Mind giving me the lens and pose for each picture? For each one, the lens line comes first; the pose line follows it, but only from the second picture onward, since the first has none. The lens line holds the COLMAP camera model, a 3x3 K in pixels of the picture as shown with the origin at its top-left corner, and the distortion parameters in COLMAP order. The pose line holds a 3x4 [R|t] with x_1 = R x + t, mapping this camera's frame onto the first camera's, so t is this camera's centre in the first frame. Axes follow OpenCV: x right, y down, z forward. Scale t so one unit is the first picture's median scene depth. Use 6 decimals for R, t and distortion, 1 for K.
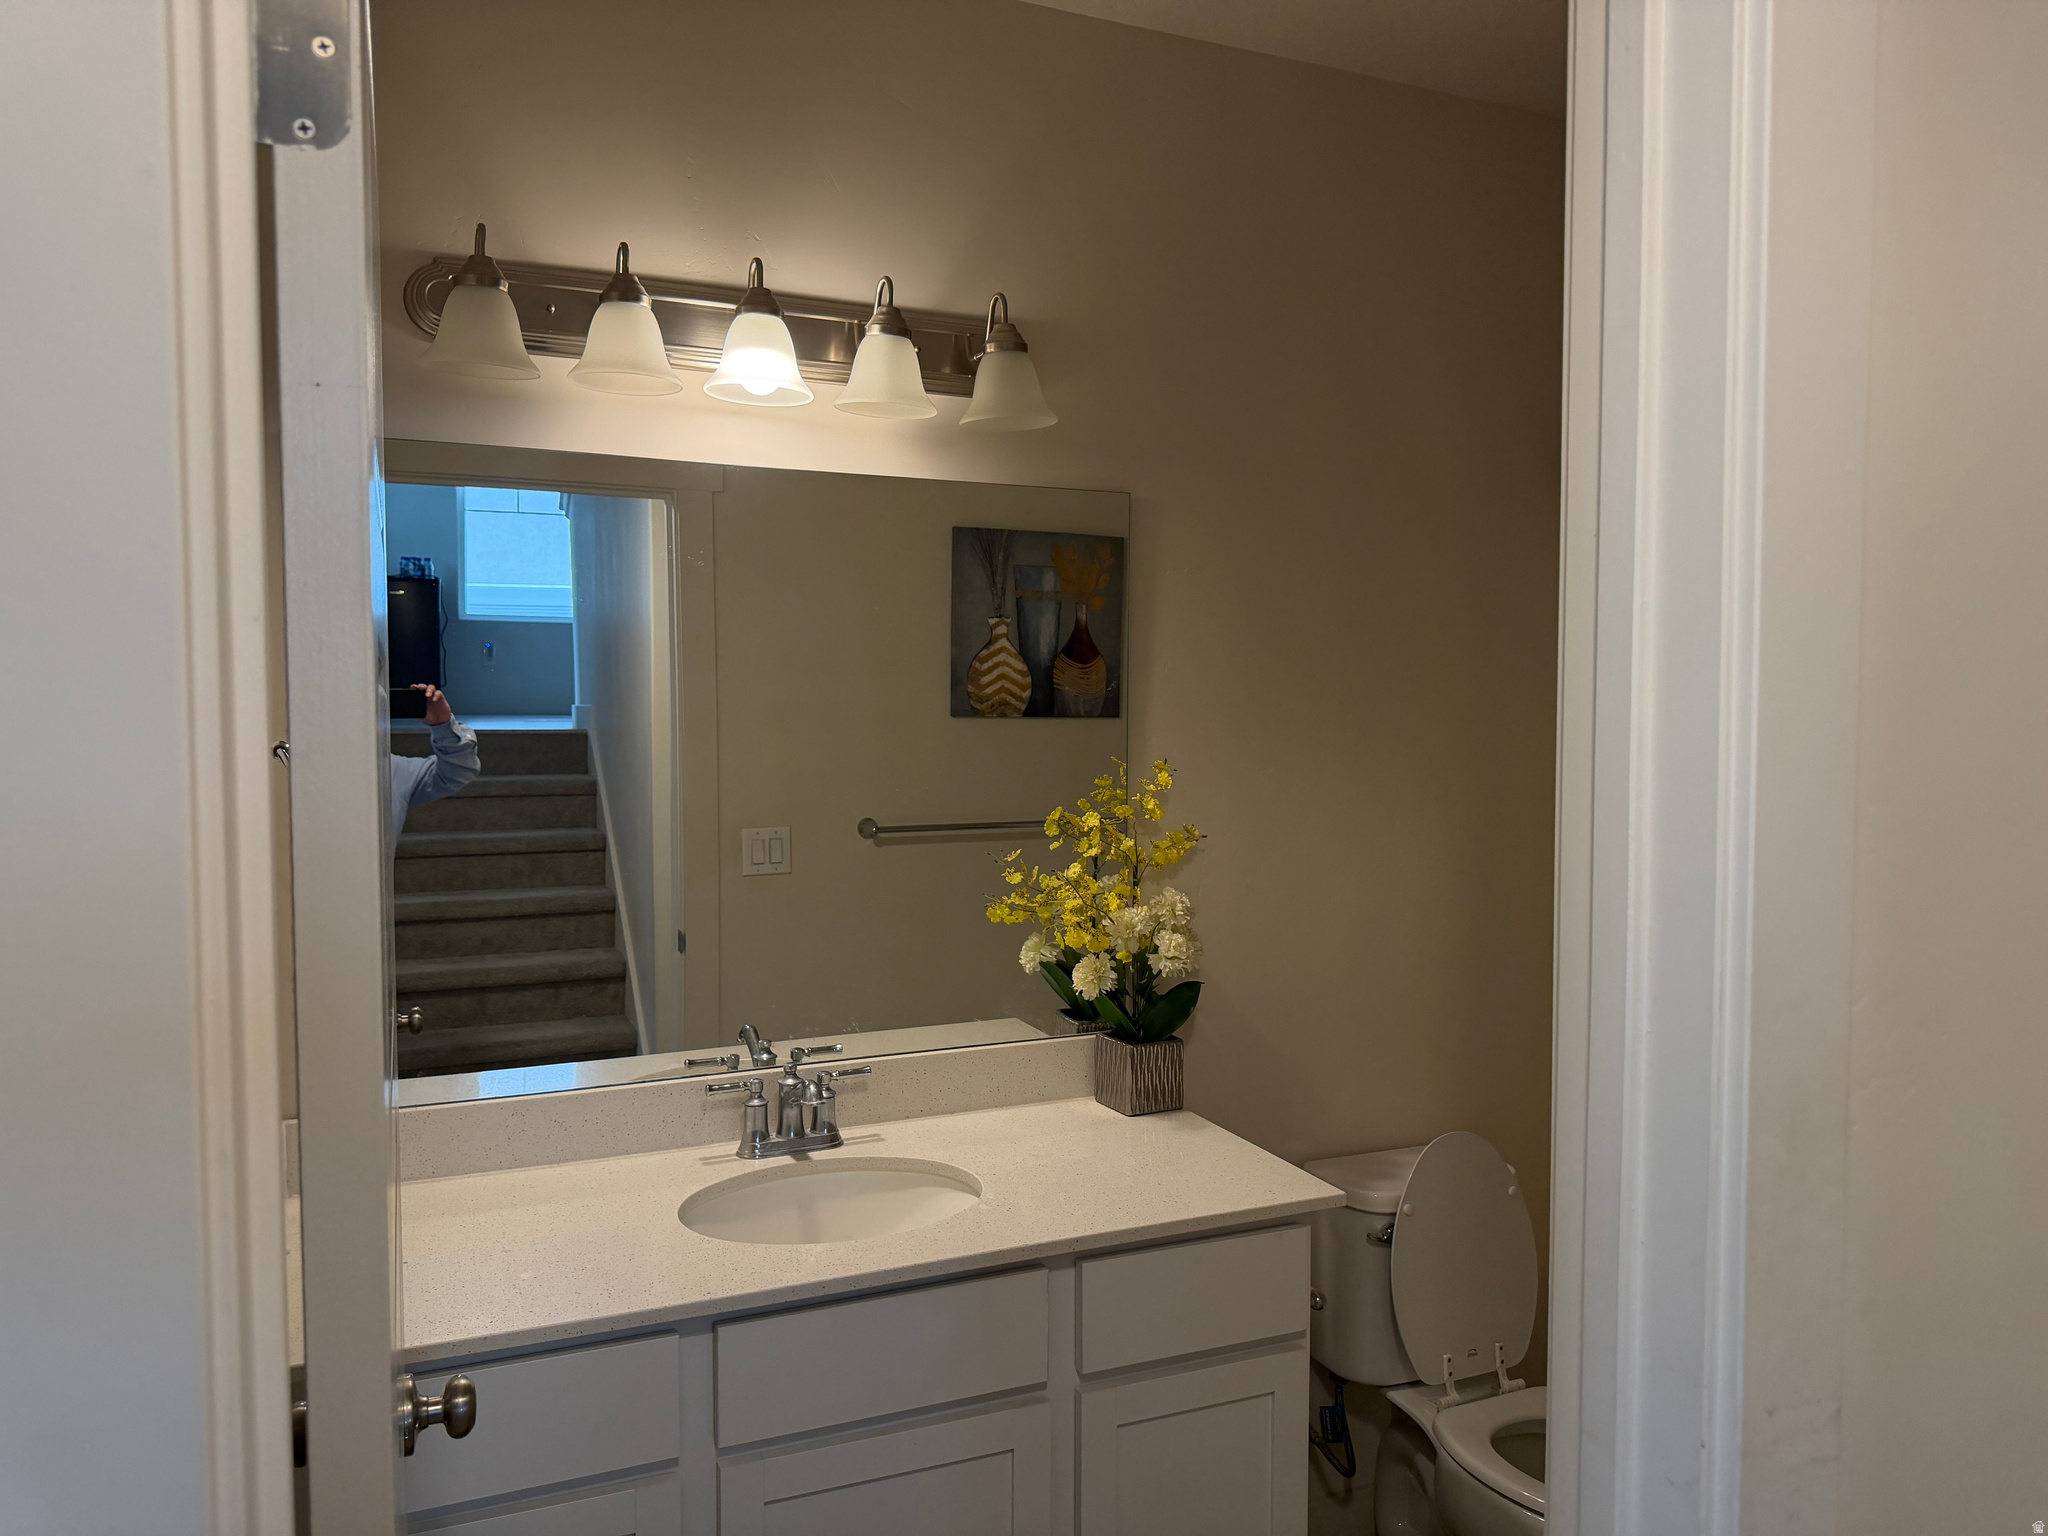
lens RADIAL K [[1458.9, 0, 1024.0], [0, 1458.9, 768.0], [0, 0, 1]] dist [-0.013028, -0.008985]
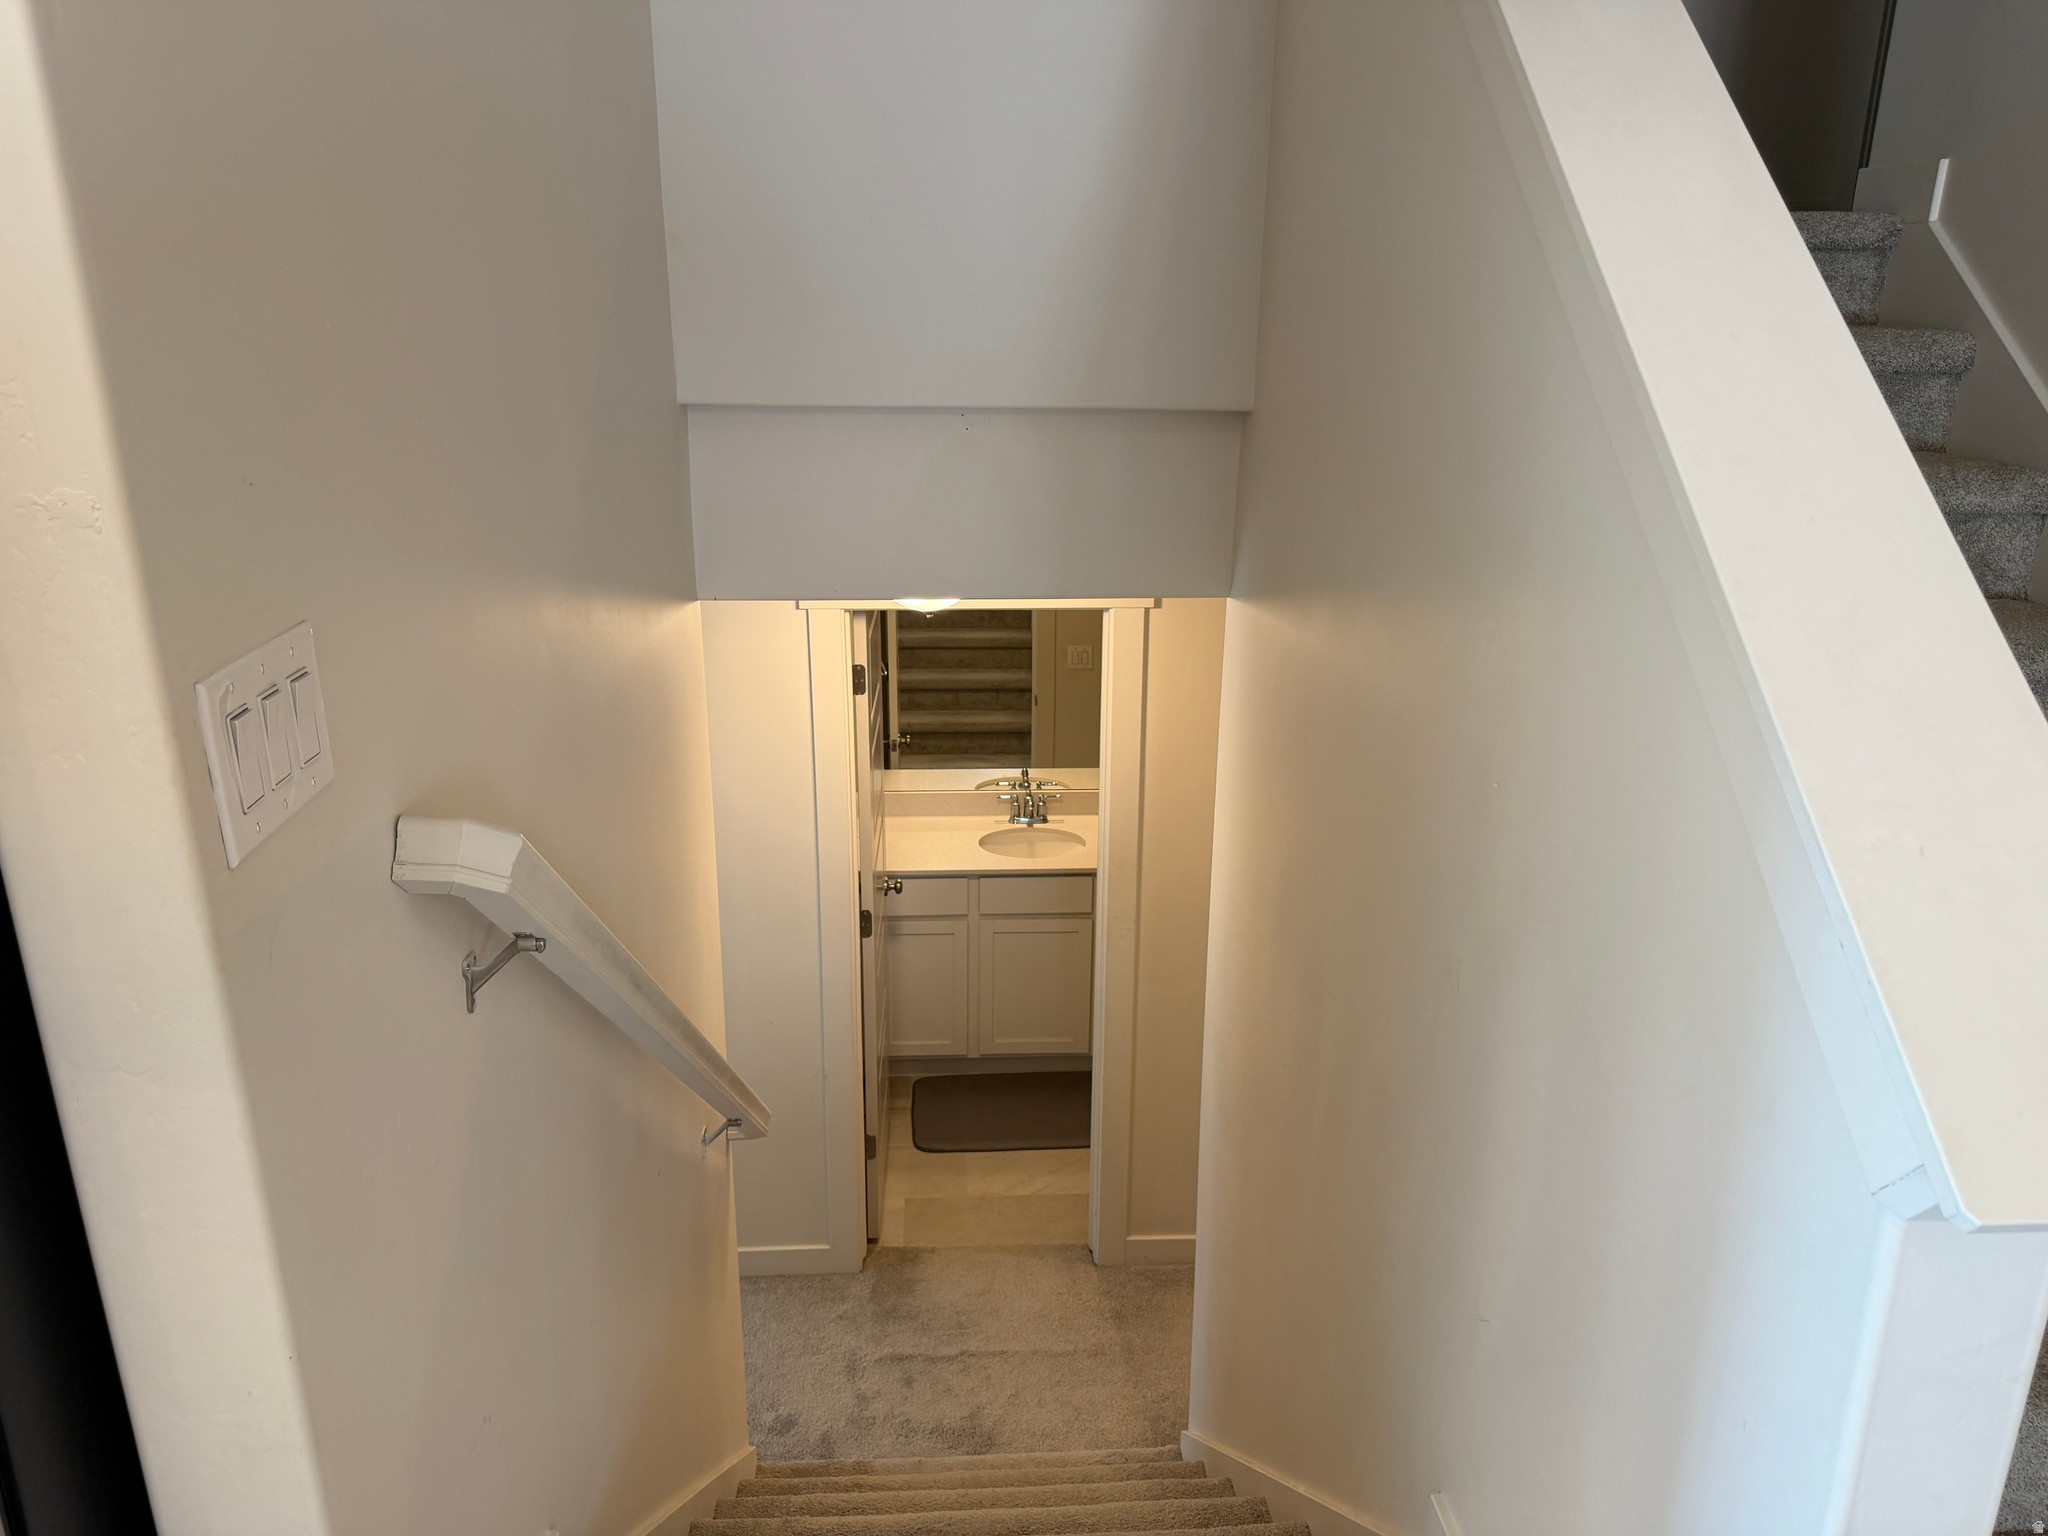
lens RADIAL K [[1458.9, 0, 1024.0], [0, 1458.9, 768.0], [0, 0, 1]] dist [-0.013028, -0.008985]
pose [[0.935790, 0.116818, -0.332642, 0.694198], [-0.024271, 0.962618, 0.269775, -0.541445], [0.351722, -0.244379, 0.903643, -1.361191]]
